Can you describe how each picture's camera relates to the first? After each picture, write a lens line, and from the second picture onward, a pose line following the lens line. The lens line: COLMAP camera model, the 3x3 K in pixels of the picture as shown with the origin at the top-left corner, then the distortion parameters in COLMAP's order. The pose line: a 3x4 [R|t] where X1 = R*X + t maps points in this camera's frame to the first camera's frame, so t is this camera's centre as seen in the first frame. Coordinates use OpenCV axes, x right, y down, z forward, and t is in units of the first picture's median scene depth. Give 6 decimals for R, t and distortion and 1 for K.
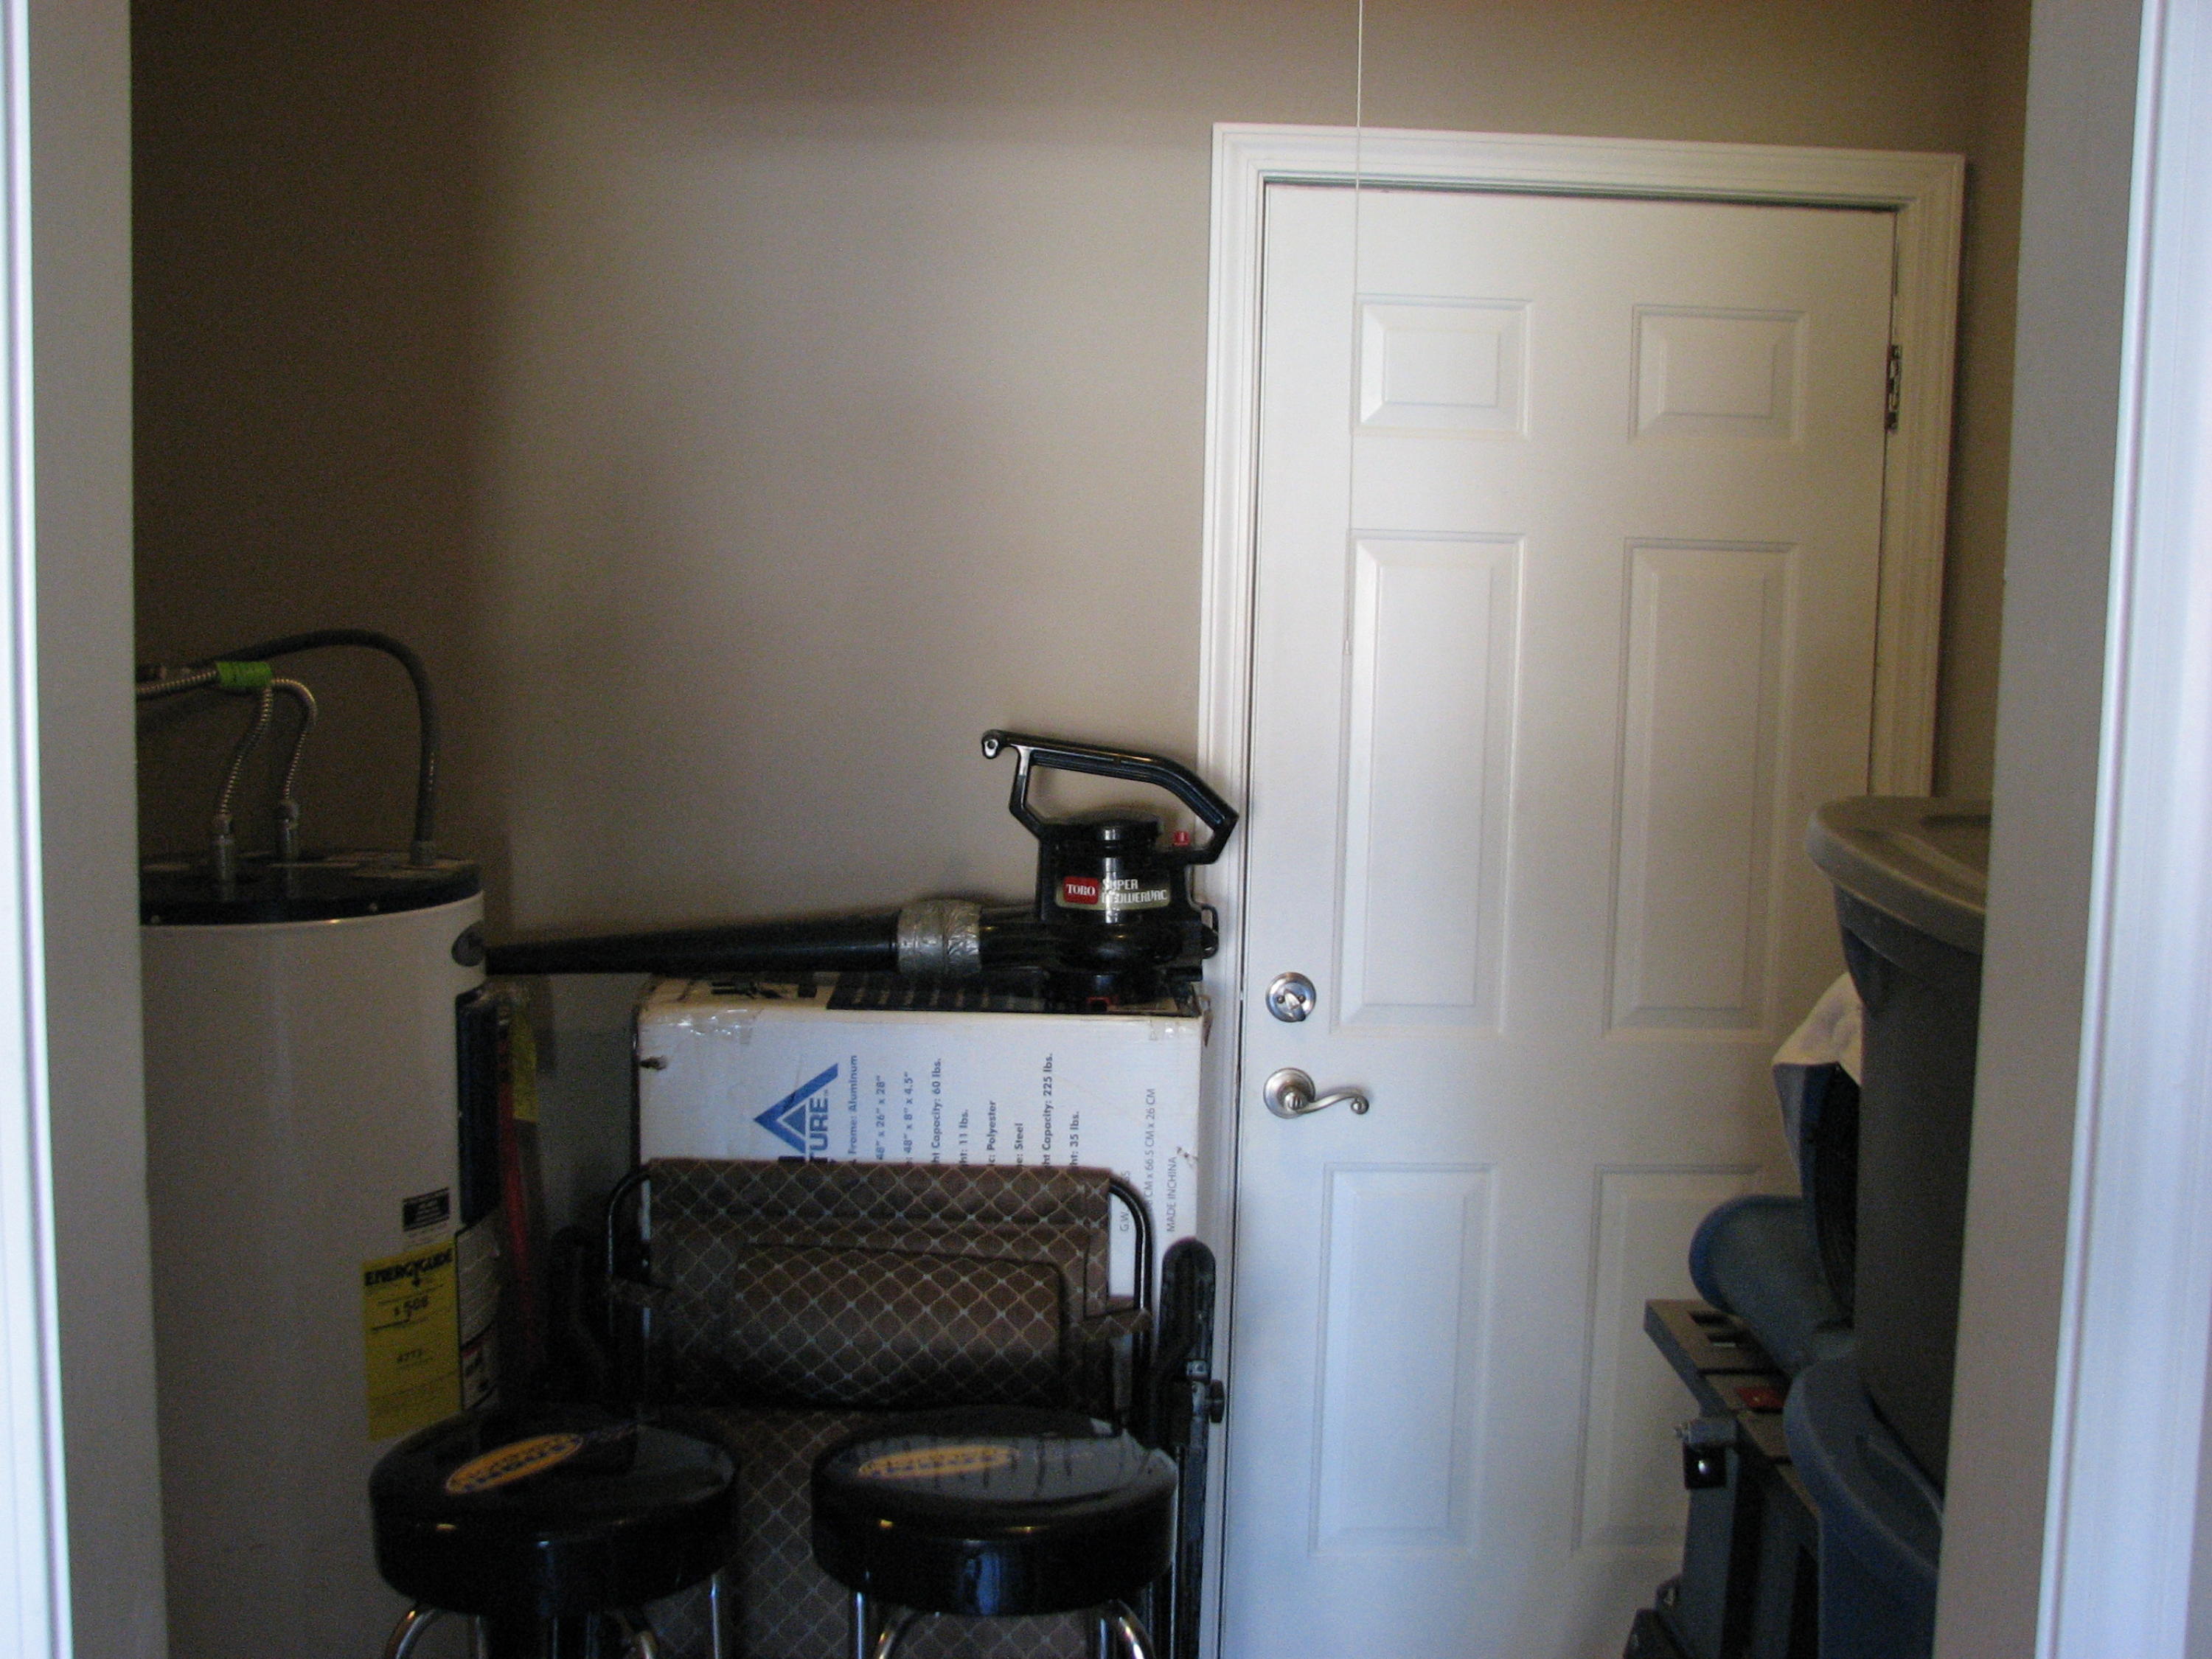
lens RADIAL K [[2422.6, 0, 1106.7], [0, 2422.6, 833.2], [0, 0, 1]] dist [-0.118708, 0.000000]
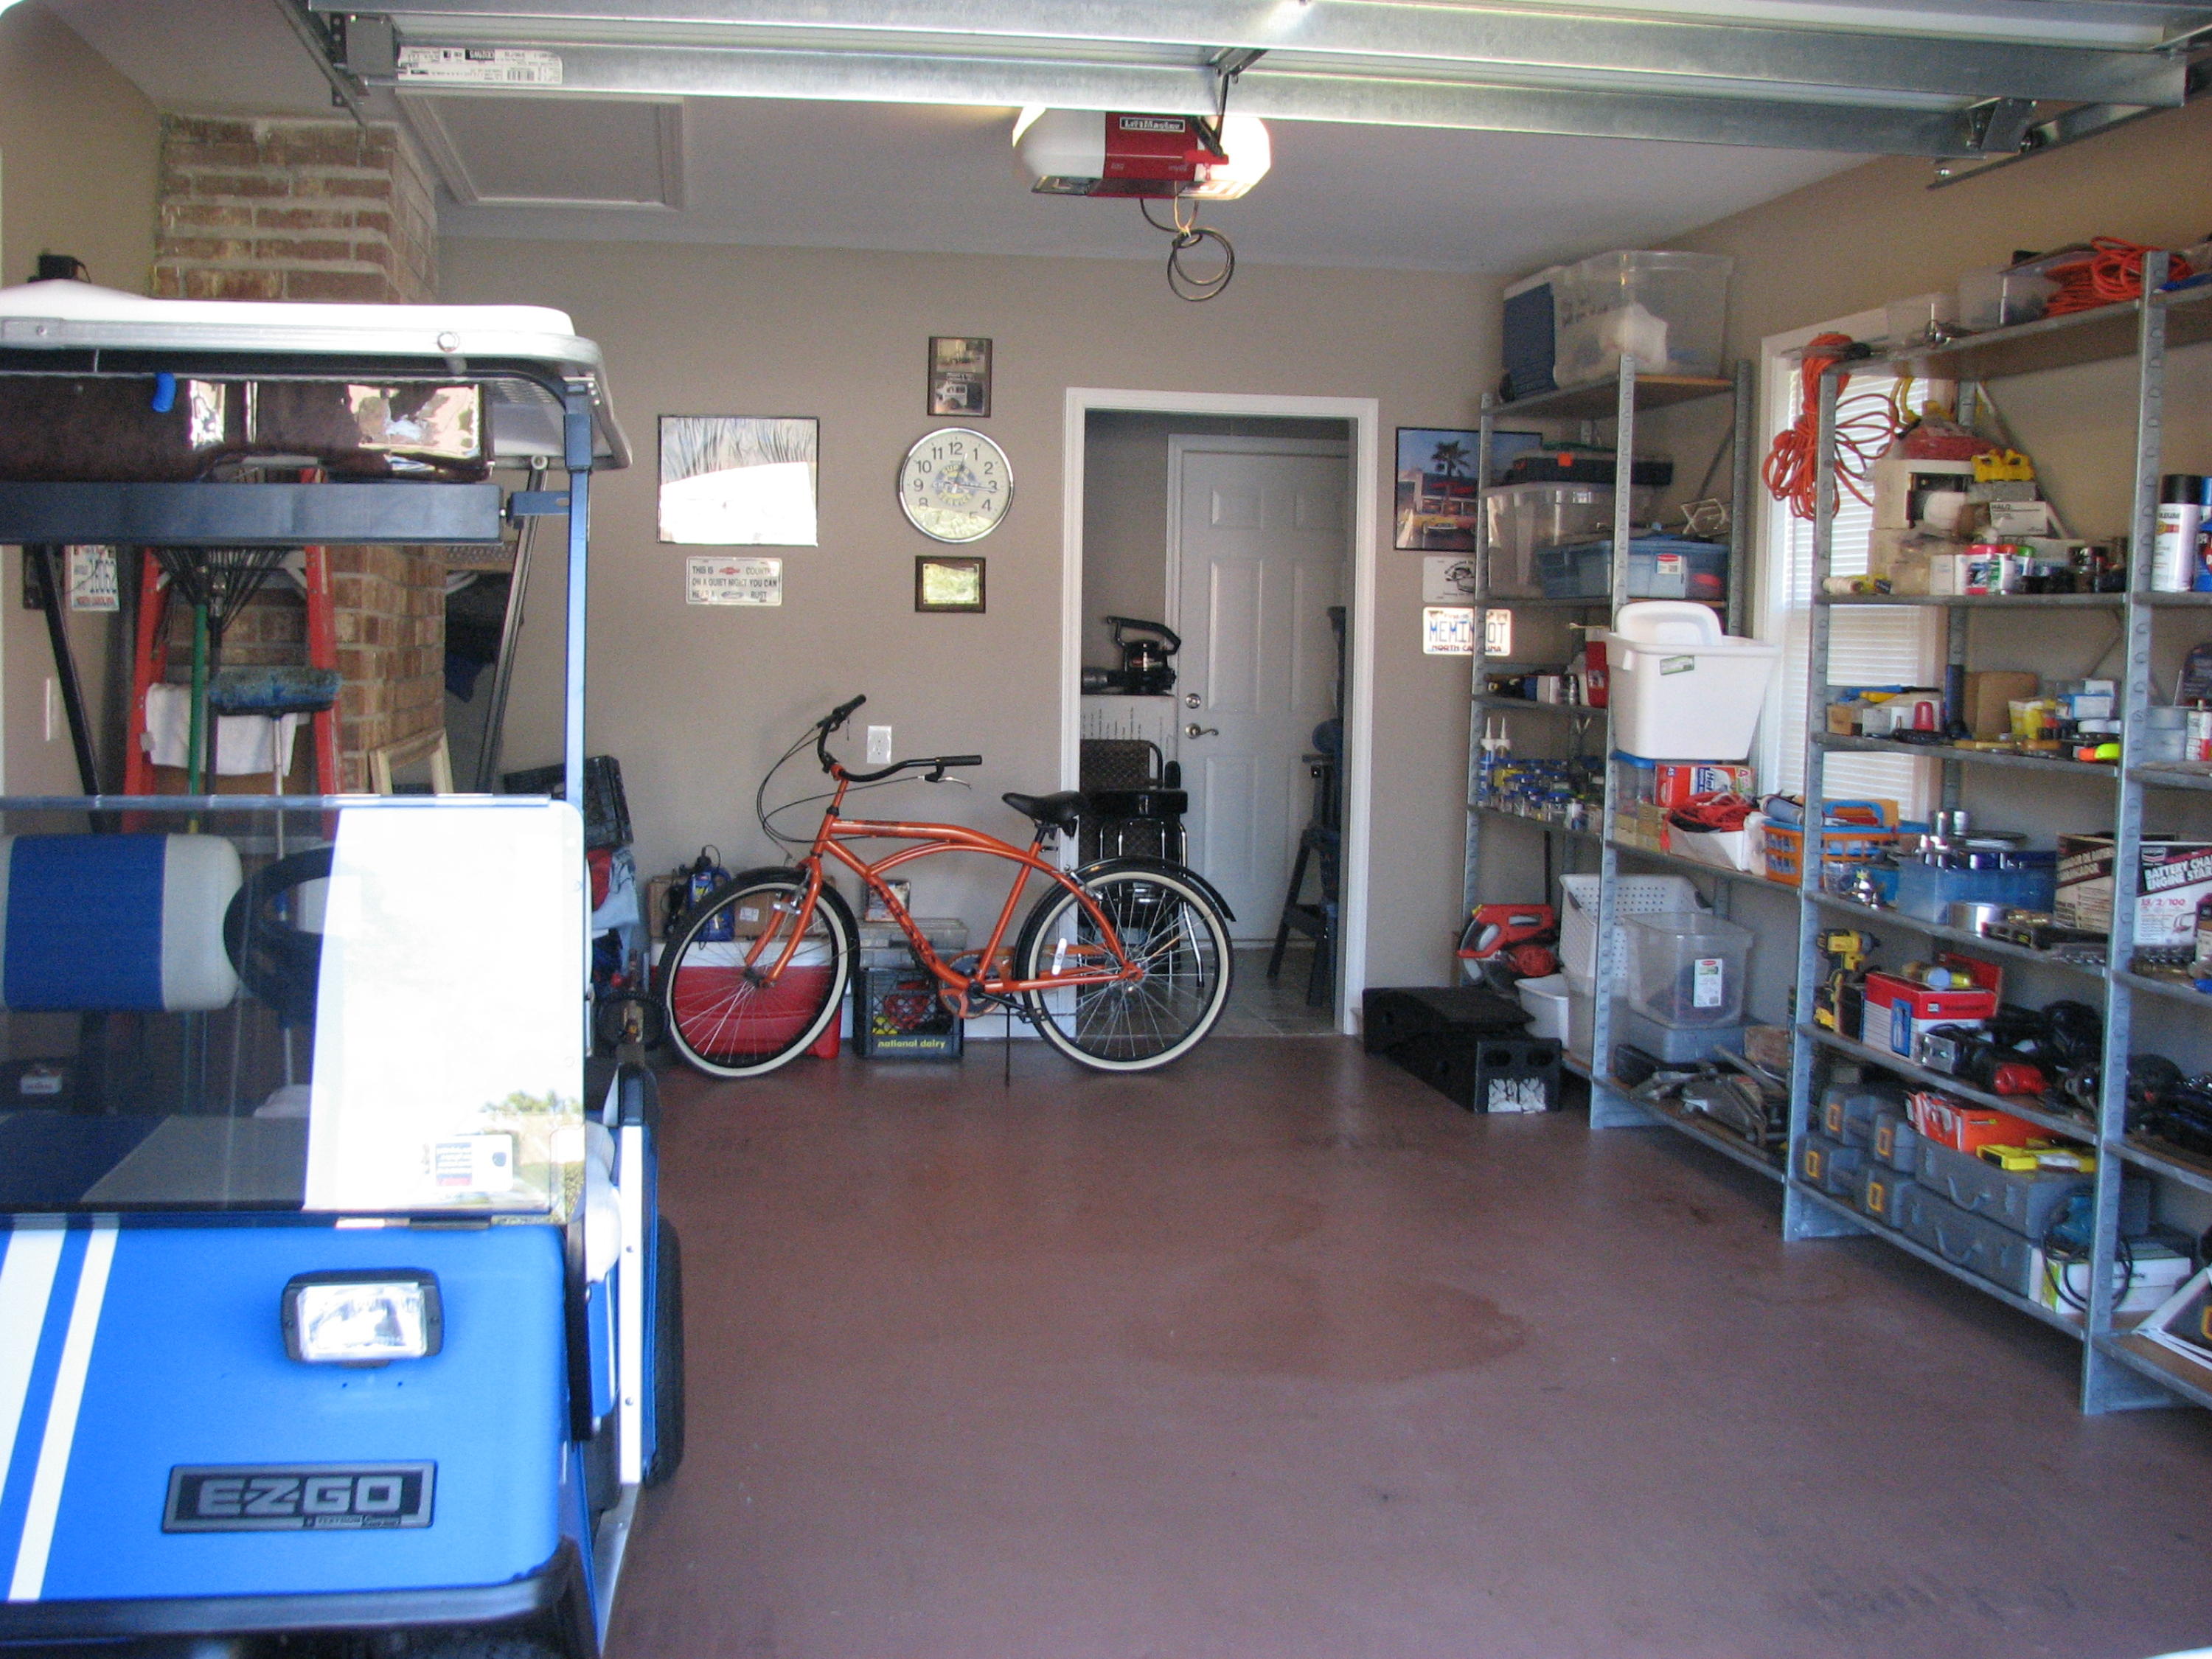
lens RADIAL K [[2422.6, 0, 1106.4], [0, 2422.6, 827.4], [0, 0, 1]] dist [-0.118708, 0.000000]
pose [[0.991805, -0.026820, 0.124915, -0.484502], [0.028244, 0.999555, -0.009645, 0.287676], [-0.124601, 0.013094, 0.992121, -2.376364]]
